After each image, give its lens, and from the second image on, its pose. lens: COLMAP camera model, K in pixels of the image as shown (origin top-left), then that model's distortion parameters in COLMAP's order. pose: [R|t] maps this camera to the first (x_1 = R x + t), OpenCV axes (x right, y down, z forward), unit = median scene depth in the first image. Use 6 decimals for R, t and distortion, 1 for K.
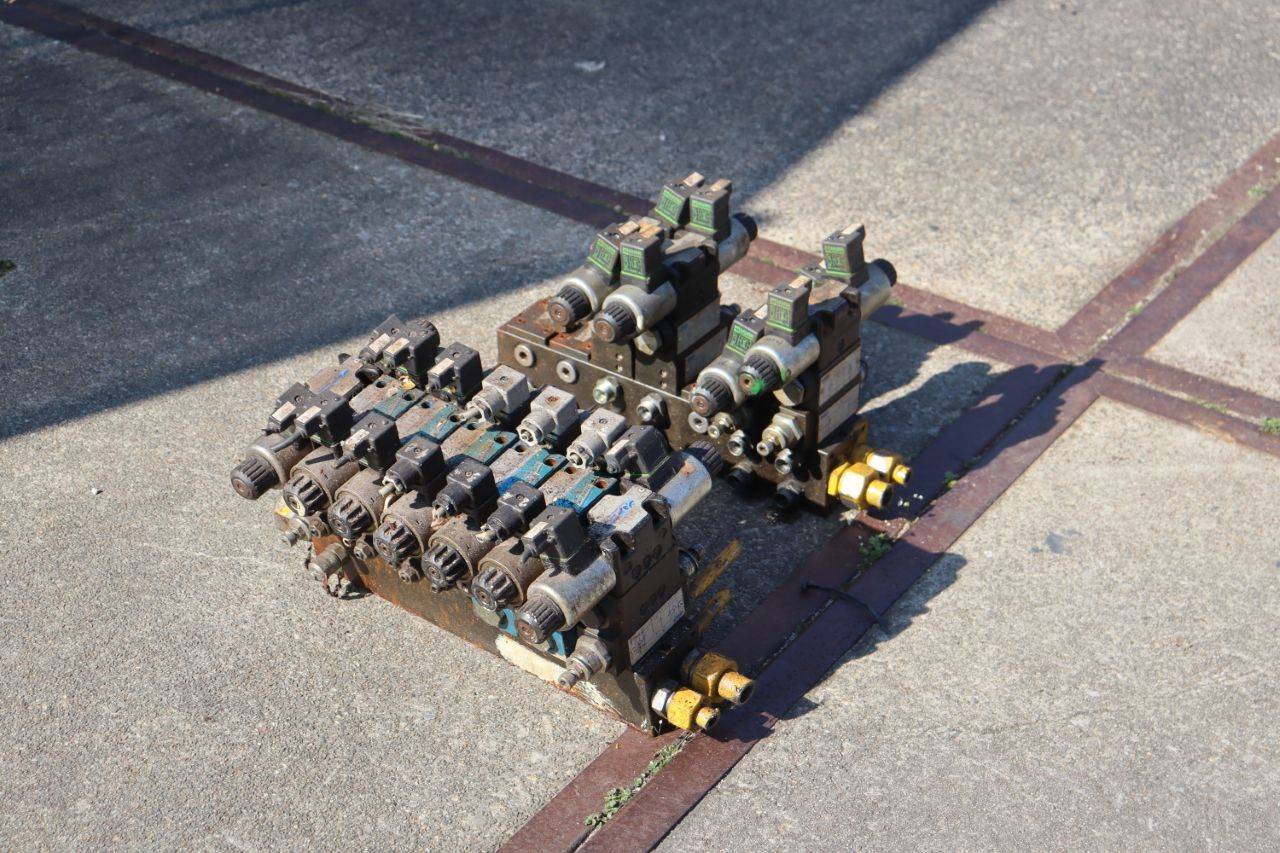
lens RADIAL K [[2511.9, 0, 639.8], [0, 2511.9, 427.6], [0, 0, 1]] dist [0.273478, 0.000000]
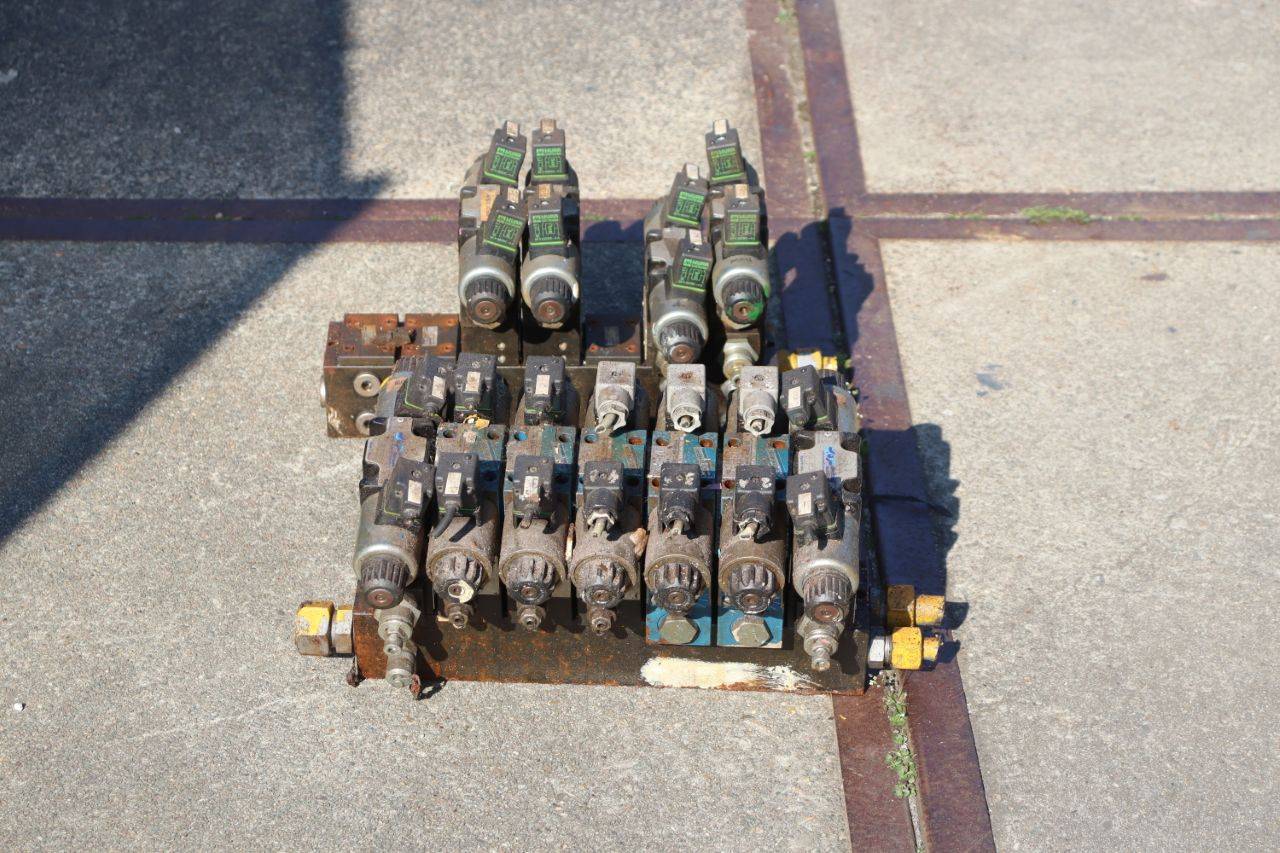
lens RADIAL K [[2887.7, 0, 633.1], [0, 2887.7, 420.9], [0, 0, 1]] dist [0.372444, 0.000000]
pose [[0.811925, -0.320090, 0.488181, -0.458531], [0.315925, 0.944153, 0.093627, -0.080956], [-0.490887, 0.078210, 0.867706, 0.100233]]
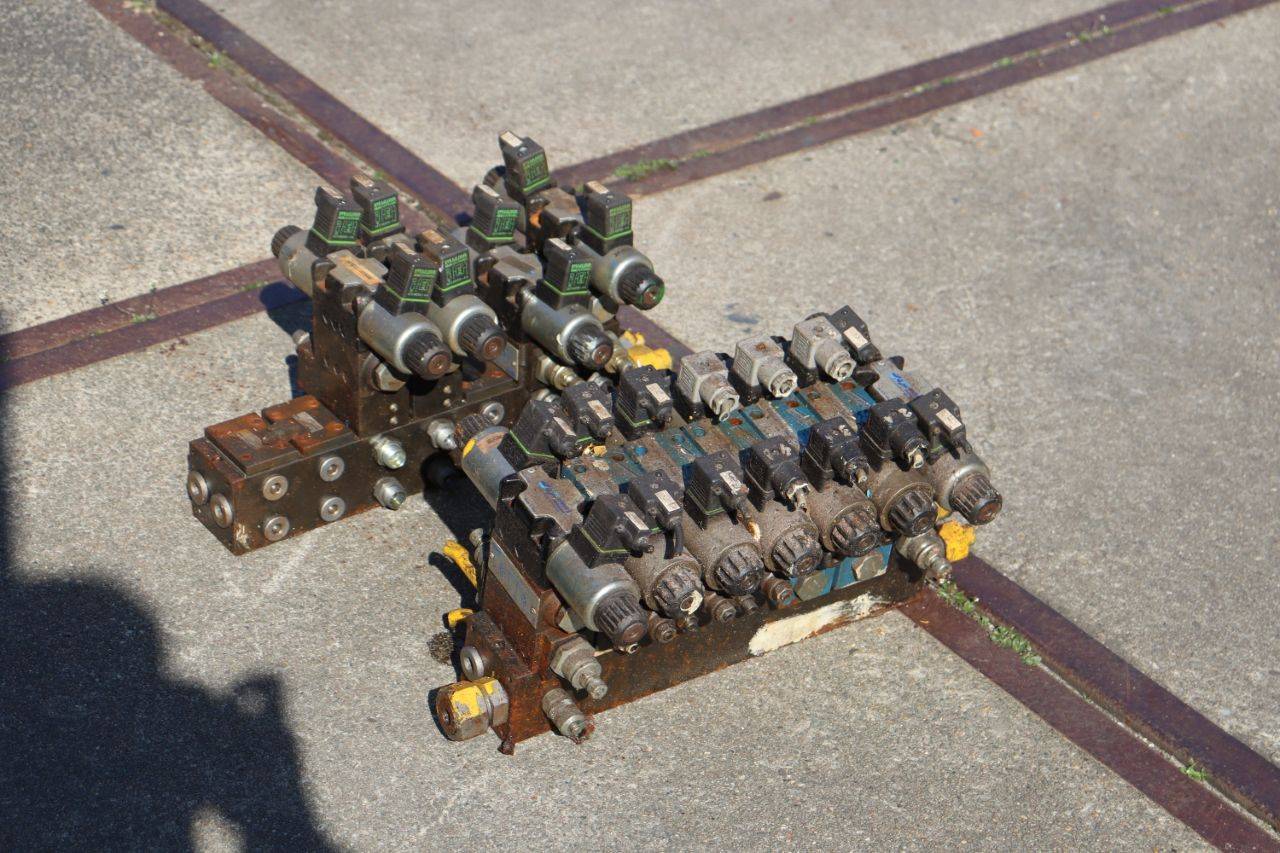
lens RADIAL K [[3006.4, 0, 651.9], [0, 3006.4, 428.2], [0, 0, 1]] dist [0.400222, 0.000000]
pose [[0.338787, -0.496466, 0.799215, -0.782049], [0.493016, 0.817164, 0.298627, -0.278192], [-0.801348, 0.292855, 0.521610, 0.382975]]
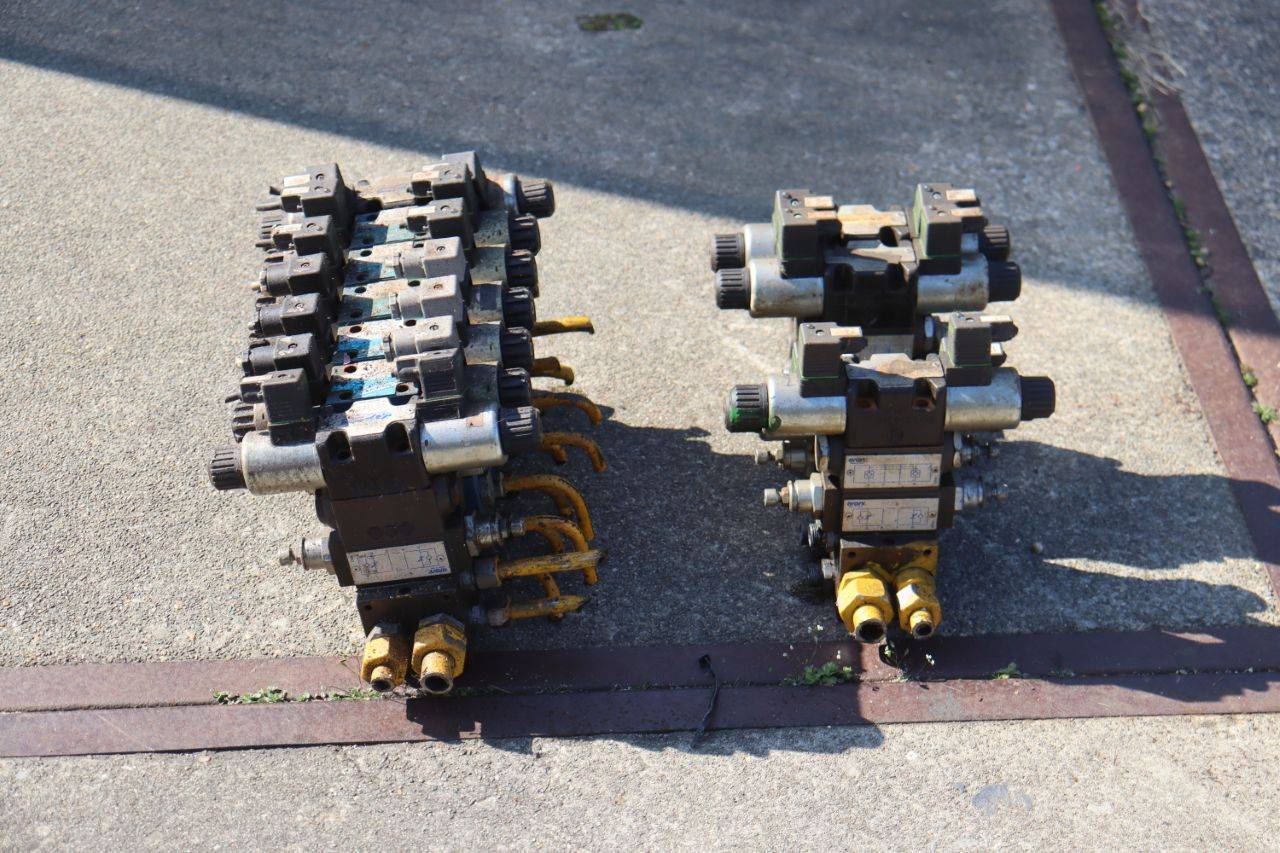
lens RADIAL K [[2724.0, 0, 647.4], [0, 2724.0, 431.0], [0, 0, 1]] dist [0.327267, 0.000000]
pose [[0.616722, 0.470592, -0.631028, 0.537802], [-0.440380, 0.870708, 0.218939, -0.175764], [0.652472, 0.142868, 0.744224, 0.273048]]
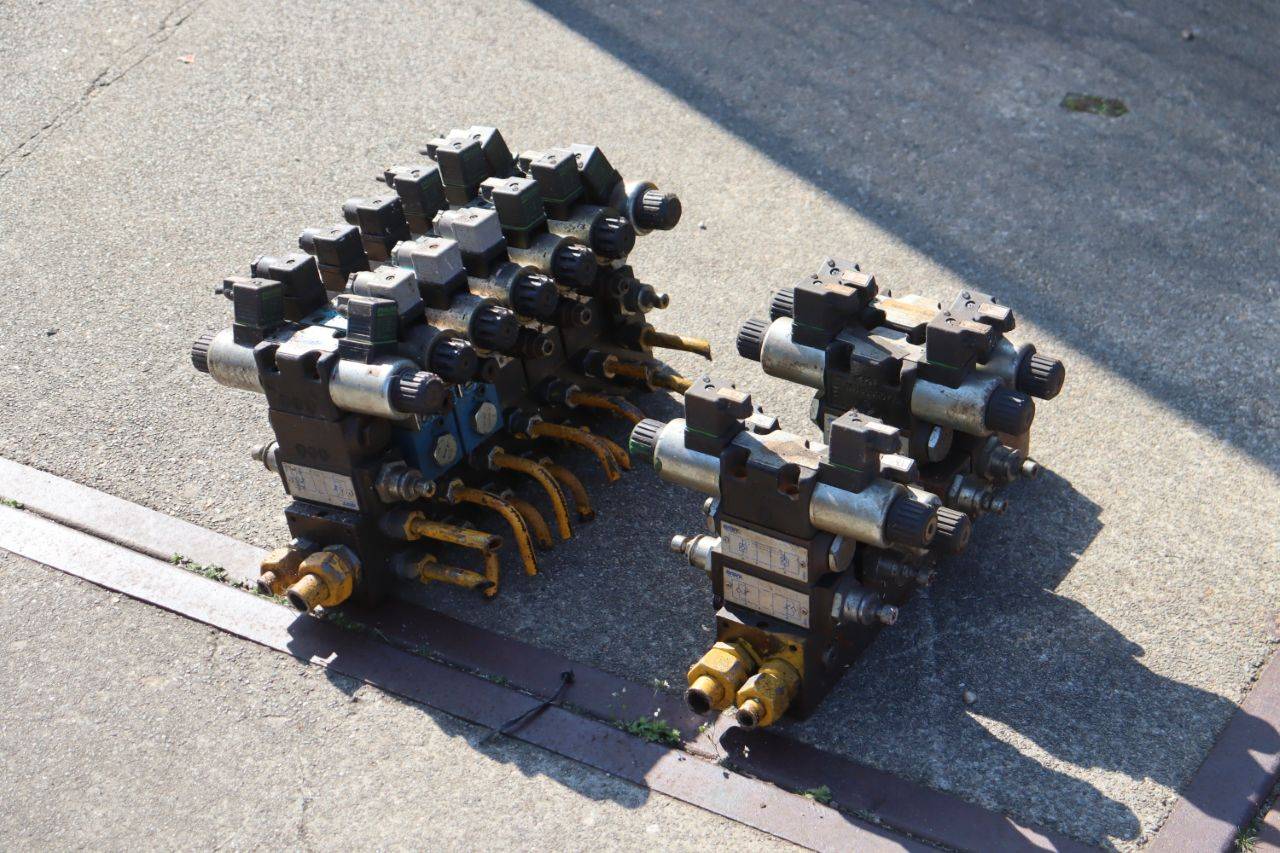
lens RADIAL K [[2724.0, 0, 650.4], [0, 2724.0, 421.5], [0, 0, 1]] dist [0.327267, 0.000000]
pose [[0.057571, 0.558194, -0.827711, 0.702312], [-0.513114, 0.727742, 0.455087, -0.387517], [0.856387, 0.398510, 0.328315, 0.628186]]
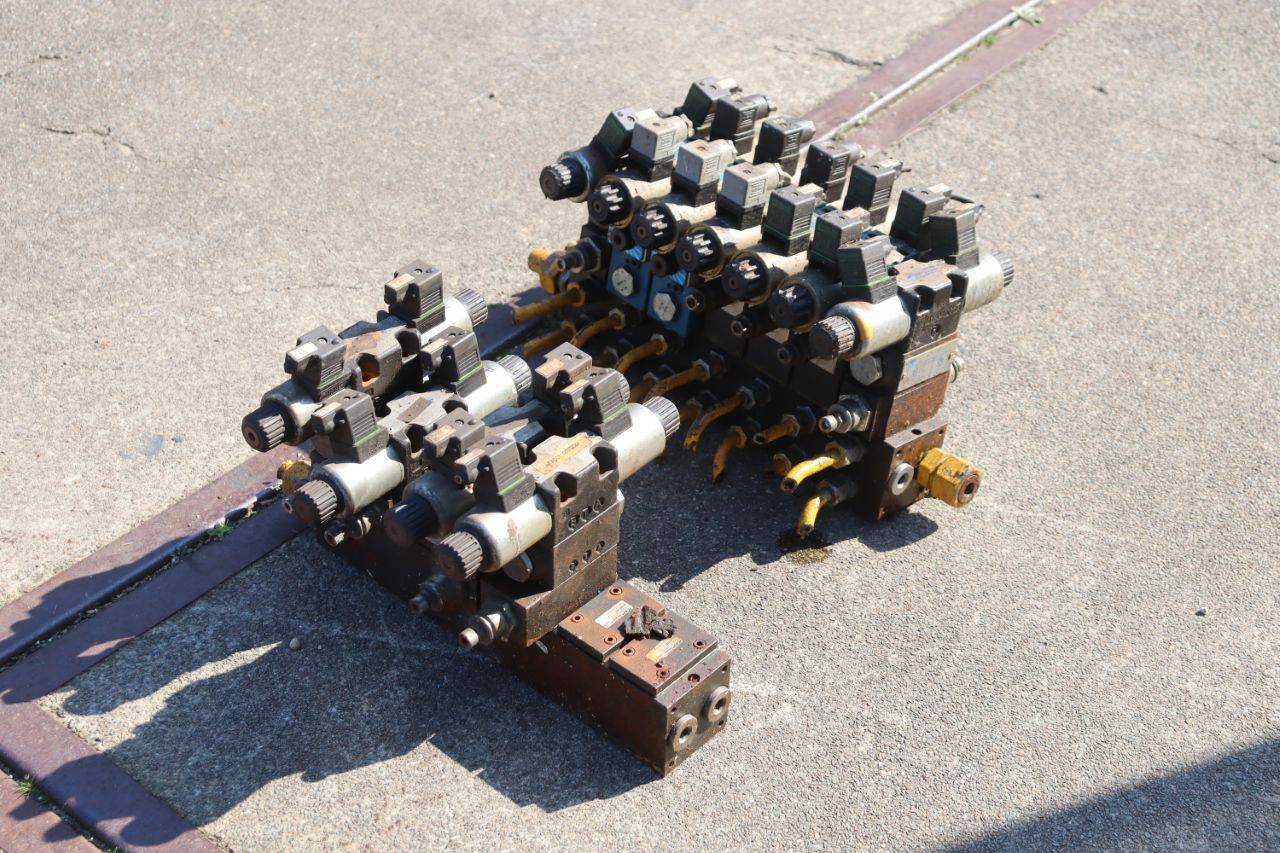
lens RADIAL K [[2245.9, 0, 637.4], [0, 2245.9, 426.4], [0, 0, 1]] dist [0.186140, 0.000000]
pose [[-0.992374, -0.096086, 0.077215, -0.074361], [0.043907, 0.309781, 0.949794, -0.701641], [-0.115182, 0.945940, -0.303199, 1.146907]]
